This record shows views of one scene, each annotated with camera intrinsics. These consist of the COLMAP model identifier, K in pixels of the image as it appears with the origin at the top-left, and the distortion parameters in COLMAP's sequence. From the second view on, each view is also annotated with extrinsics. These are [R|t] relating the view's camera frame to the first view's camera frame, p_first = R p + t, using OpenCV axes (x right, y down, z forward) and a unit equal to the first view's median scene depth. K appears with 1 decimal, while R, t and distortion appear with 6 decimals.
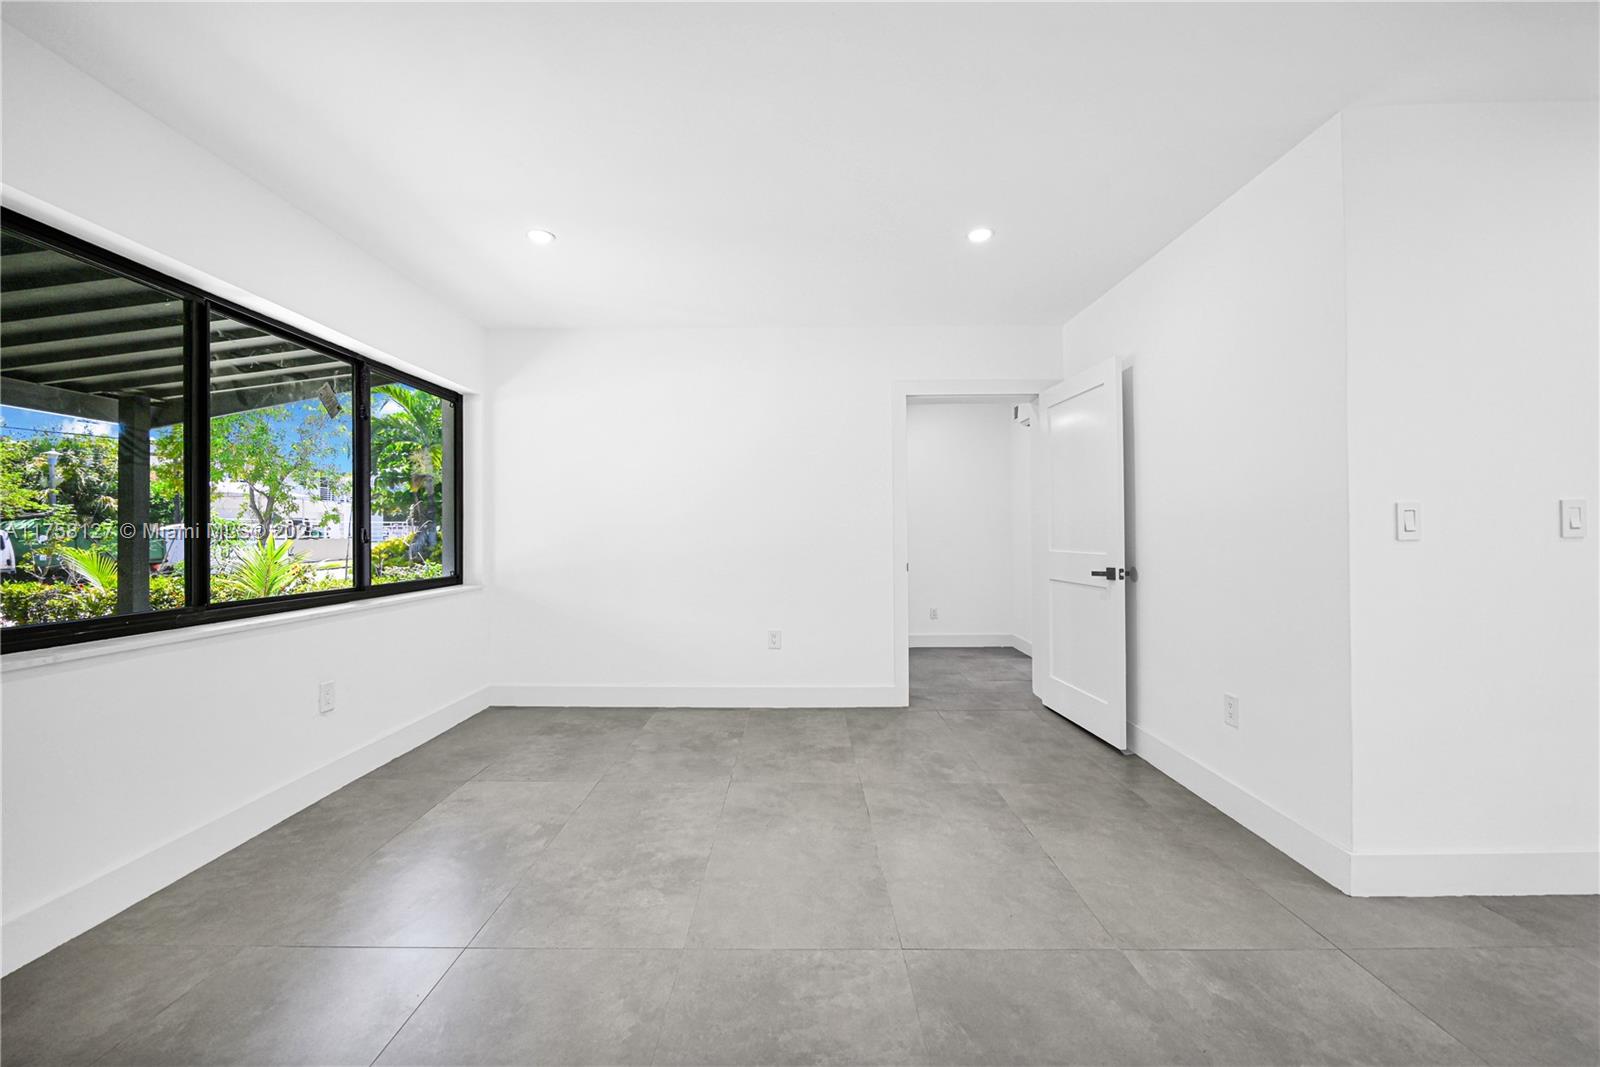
lens RADIAL K [[650.2, 0, 796.8], [0, 650.2, 529.3], [0, 0, 1]] dist [-0.000059, 0.000289]
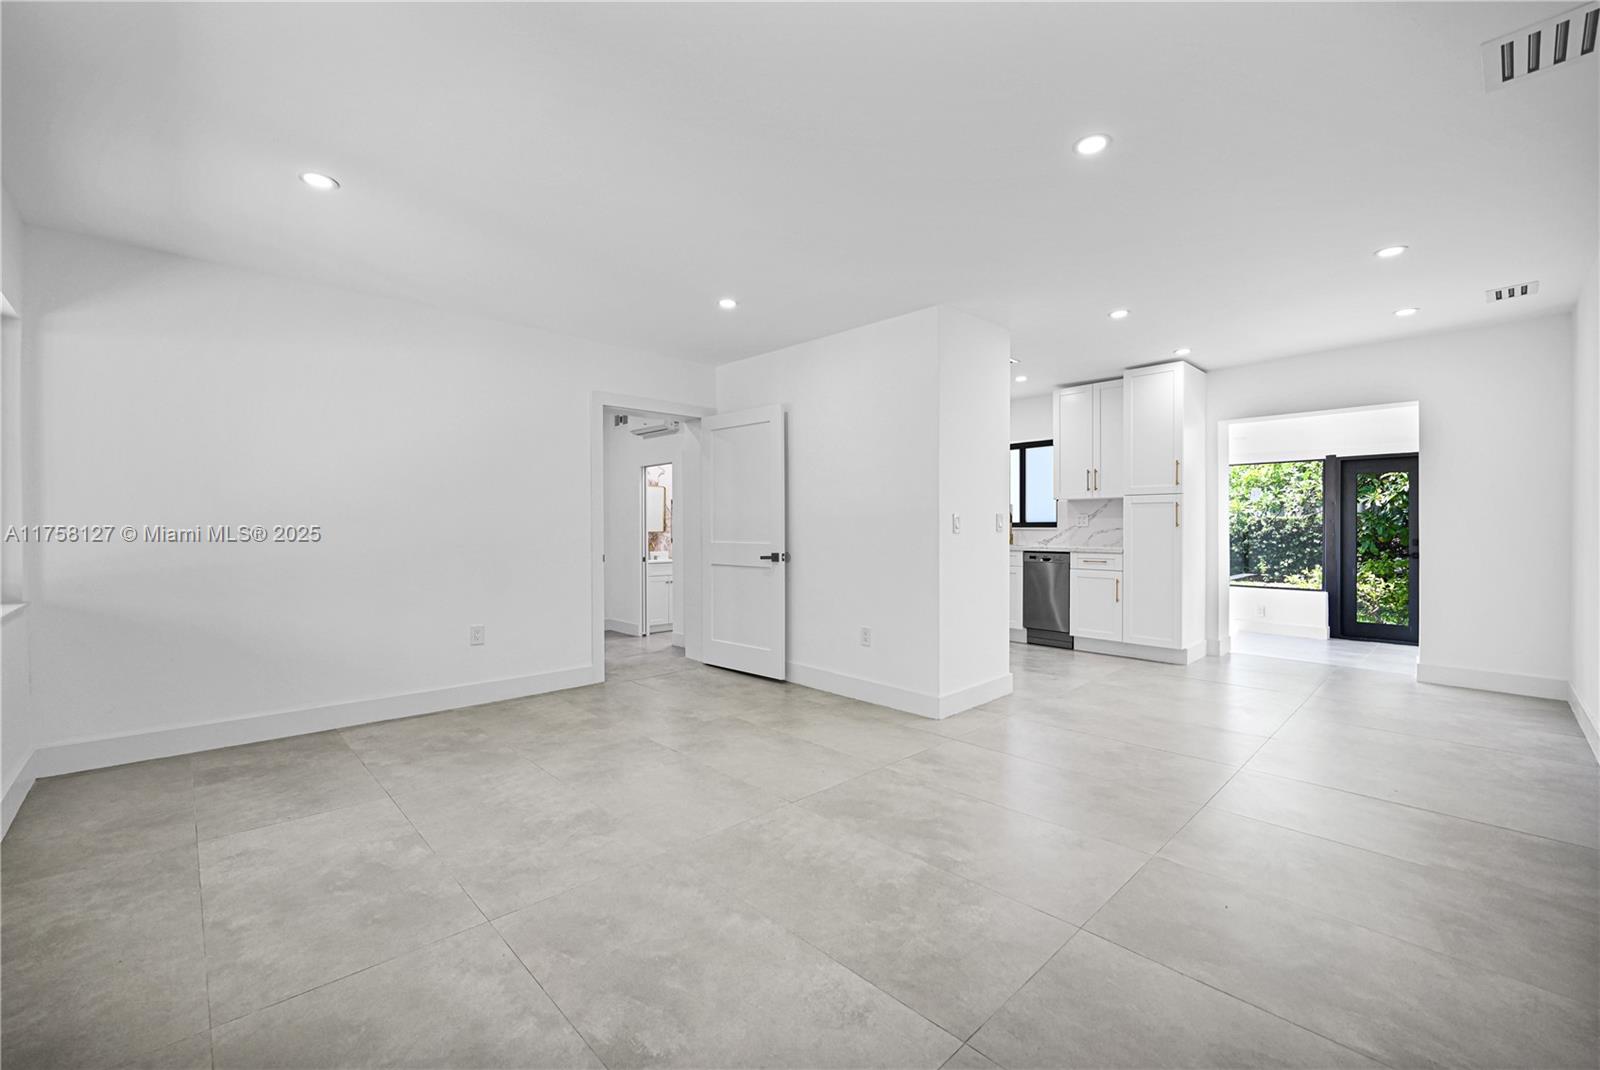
lens RADIAL K [[650.2, 0, 796.8], [0, 650.2, 530.8], [0, 0, 1]] dist [-0.000059, 0.000289]
pose [[0.722186, 0.002003, 0.691696, -0.500043], [-0.009577, 0.999929, 0.007103, 0.000403], [-0.691633, -0.011754, 0.722154, -0.054207]]
